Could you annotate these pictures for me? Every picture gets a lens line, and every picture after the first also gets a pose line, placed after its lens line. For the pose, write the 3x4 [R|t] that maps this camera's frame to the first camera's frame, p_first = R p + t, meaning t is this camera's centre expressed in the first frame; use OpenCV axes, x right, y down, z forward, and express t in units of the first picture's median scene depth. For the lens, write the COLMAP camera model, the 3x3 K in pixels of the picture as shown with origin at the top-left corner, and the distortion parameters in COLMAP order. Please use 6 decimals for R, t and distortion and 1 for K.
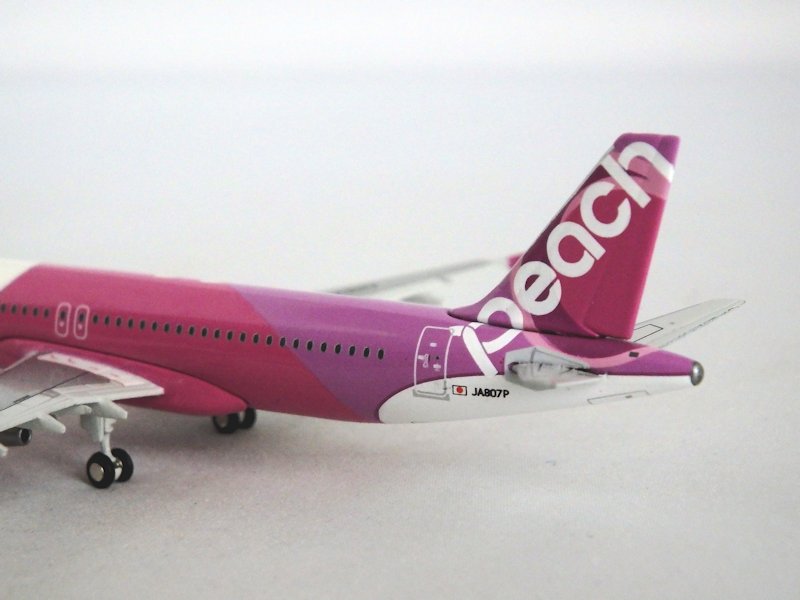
lens RADIAL K [[1895.3, 0, 400.0], [0, 1895.3, 299.5], [0, 0, 1]] dist [-0.243863, 0.000000]
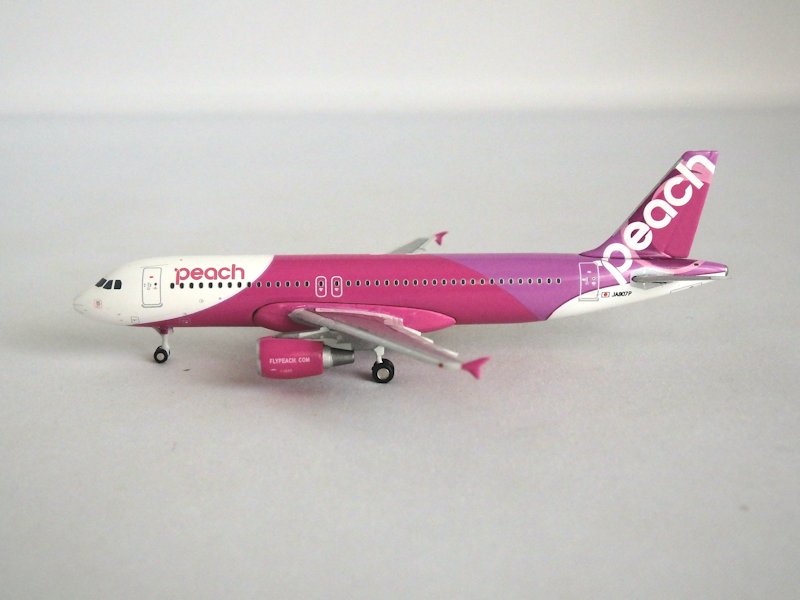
lens RADIAL K [[1243.5, 0, 400.2], [0, 1243.5, 301.3], [0, 0, 1]] dist [0.022286, 0.000000]
pose [[0.835540, -0.103371, 0.539617, -0.806960], [0.098338, 0.994419, 0.038229, -0.012265], [-0.540557, 0.021123, 0.841042, 0.084659]]
